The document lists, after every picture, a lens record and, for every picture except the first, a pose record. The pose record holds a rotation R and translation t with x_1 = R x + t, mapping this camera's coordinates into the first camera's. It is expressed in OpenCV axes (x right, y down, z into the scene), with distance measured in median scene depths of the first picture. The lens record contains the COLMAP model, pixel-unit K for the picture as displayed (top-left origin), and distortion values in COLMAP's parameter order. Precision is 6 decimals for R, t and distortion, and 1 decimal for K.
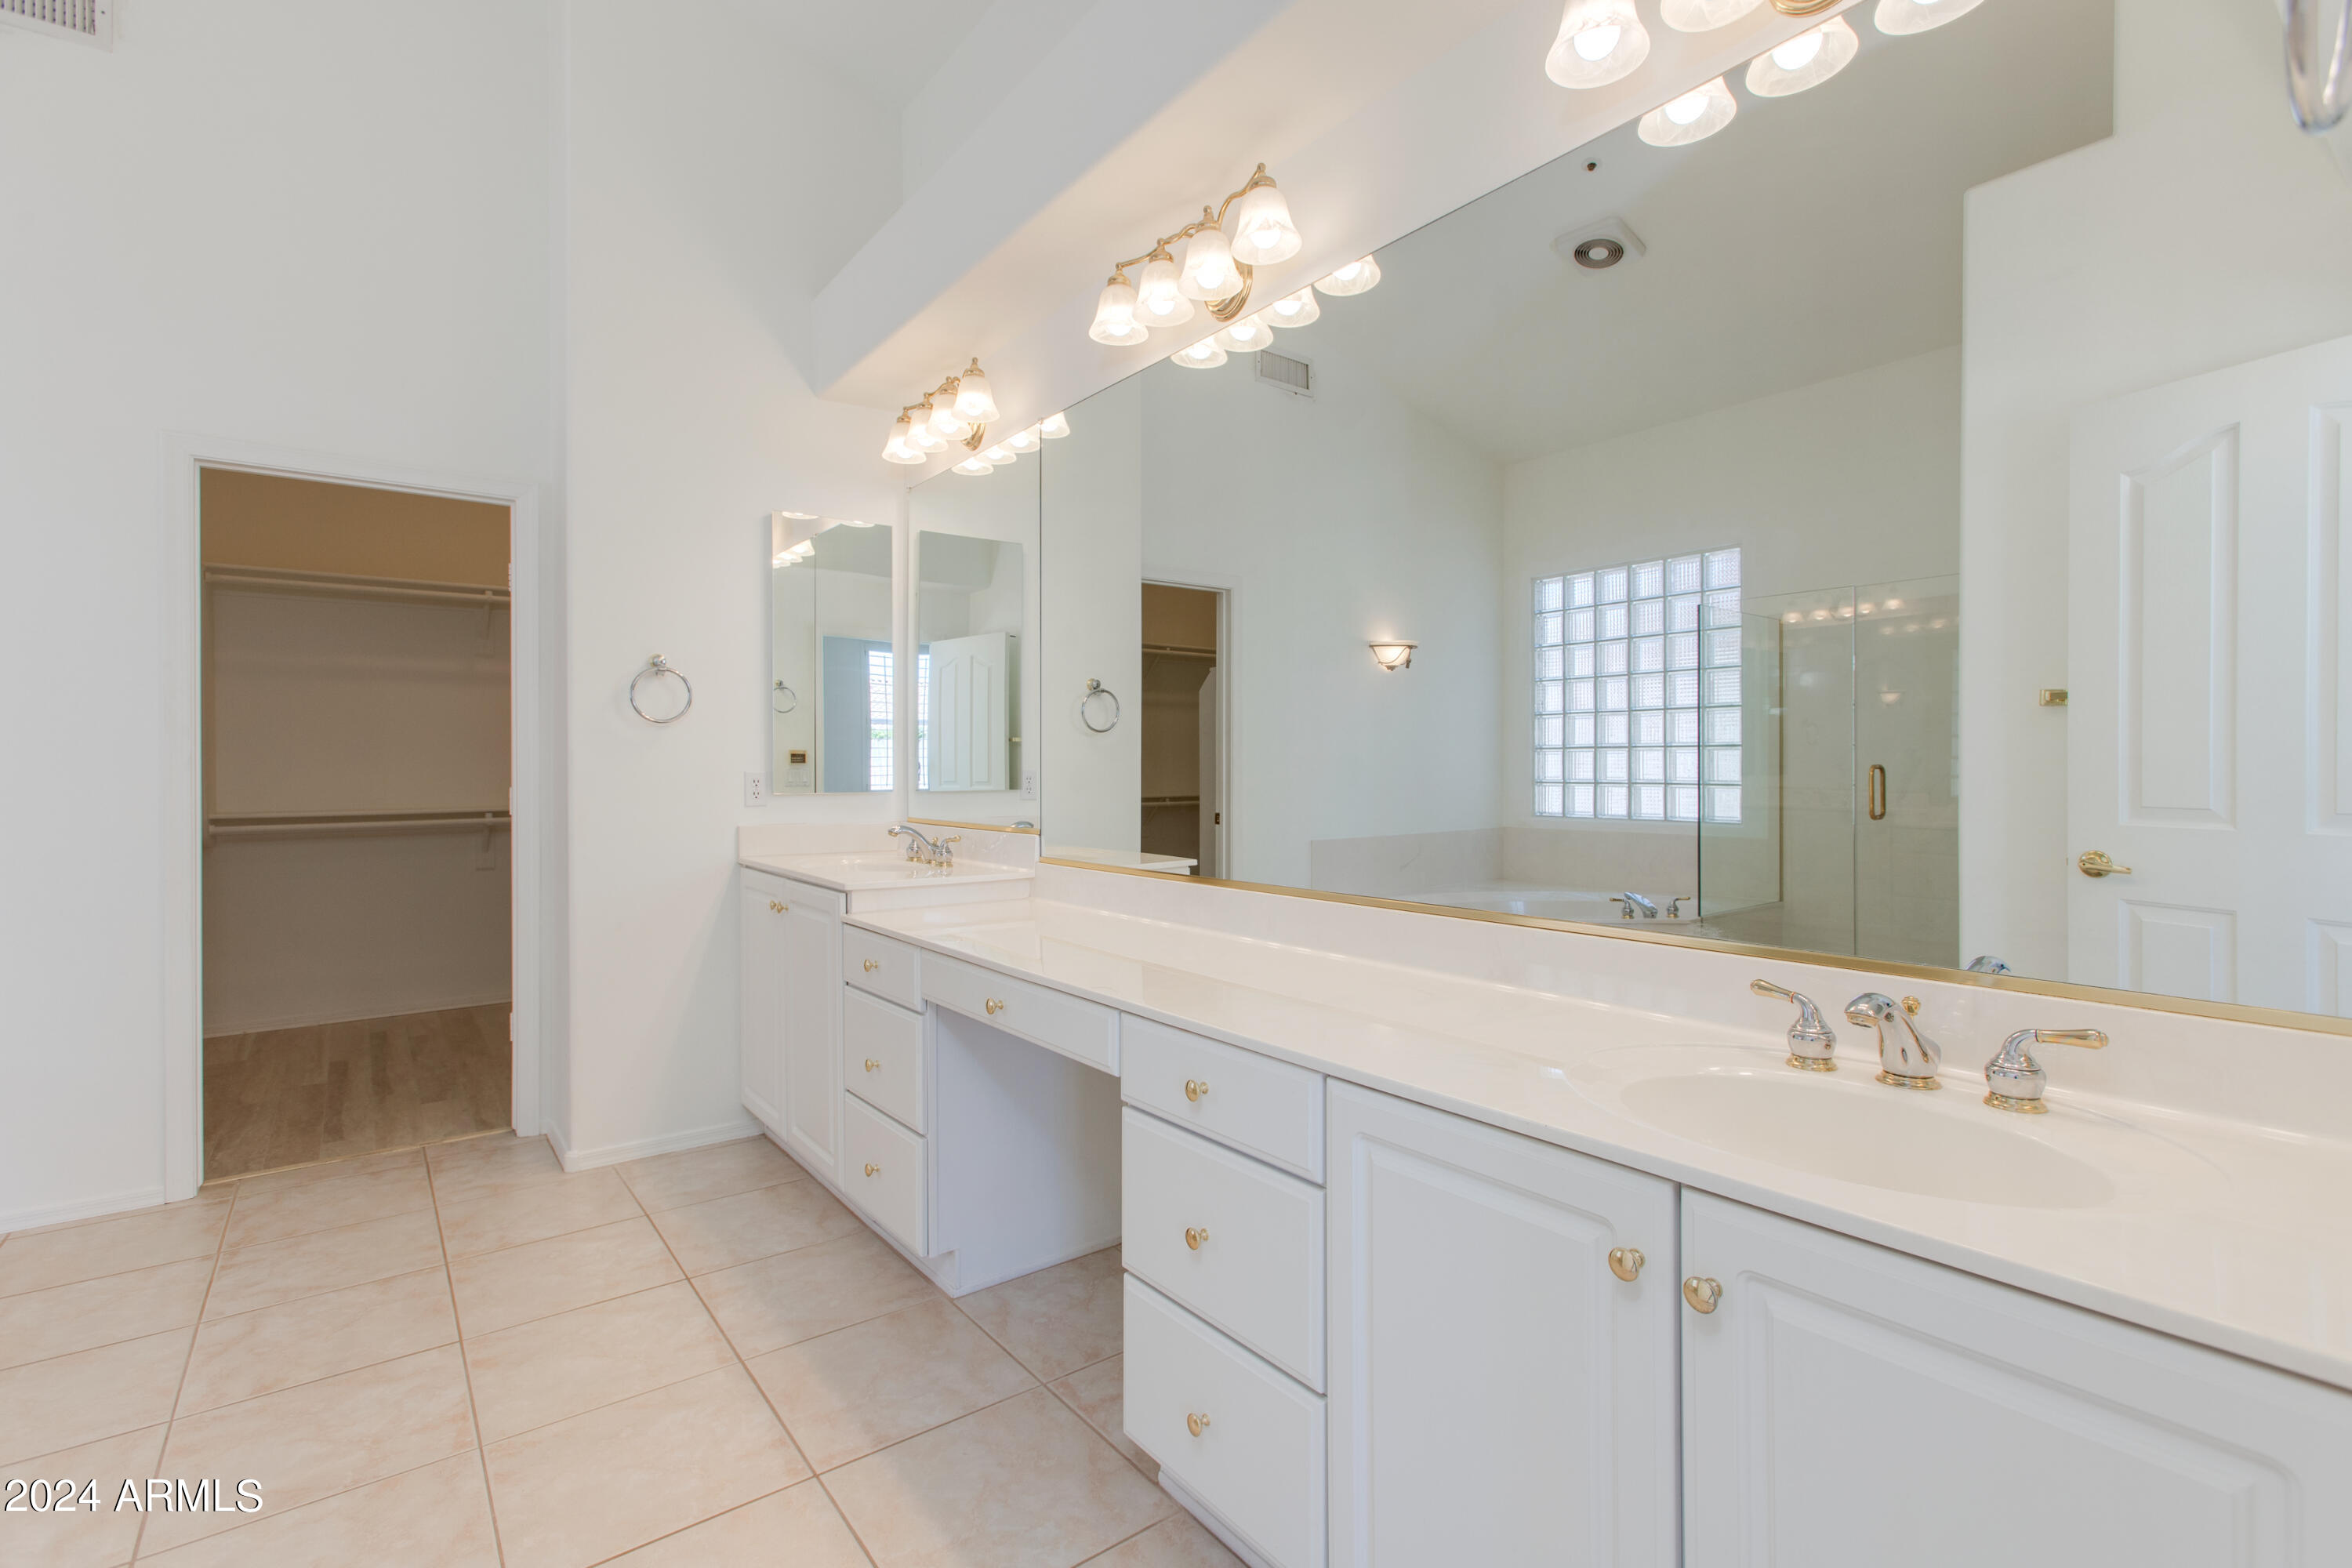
lens RADIAL K [[1068.8, 0, 1164.7], [0, 1068.8, 771.3], [0, 0, 1]] dist [0.005048, 0.000924]
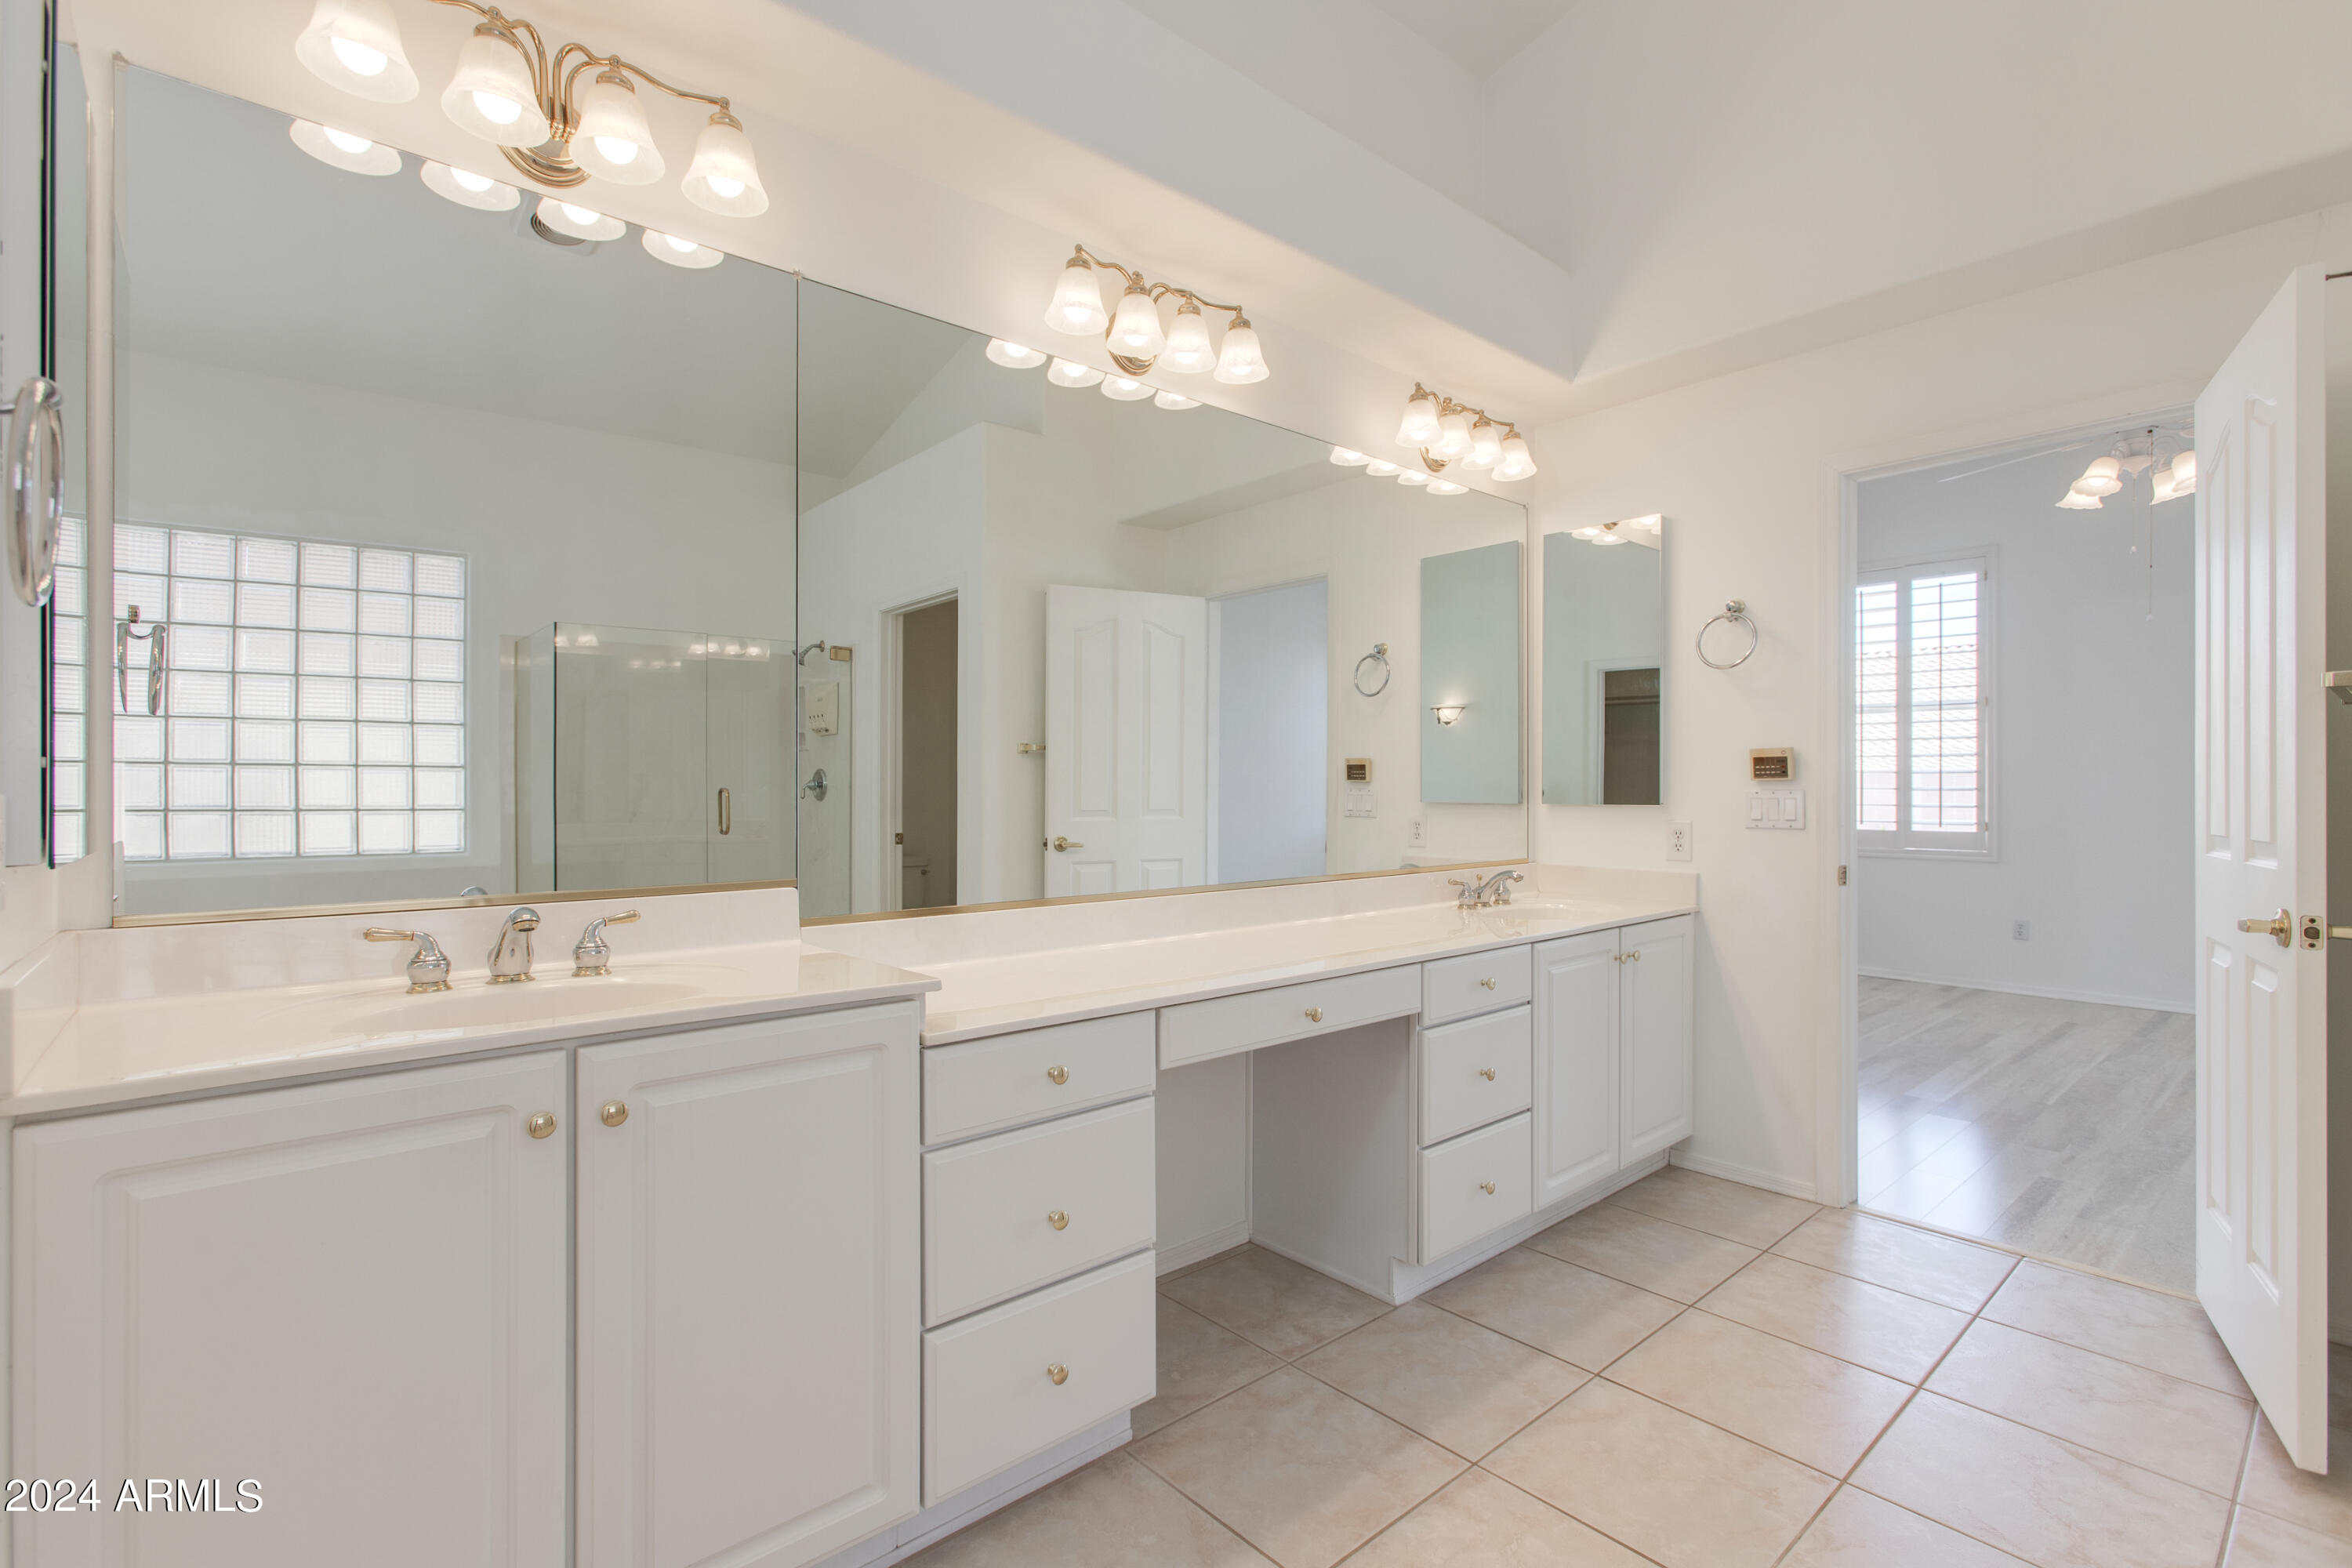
lens RADIAL K [[1068.8, 0, 1169.6], [0, 1068.8, 795.1], [0, 0, 1]] dist [0.005048, 0.000924]
pose [[-0.065736, -0.002305, 0.997834, -1.066902], [0.004706, 0.999985, 0.002620, 0.001795], [-0.997826, 0.004868, -0.065724, 1.081388]]
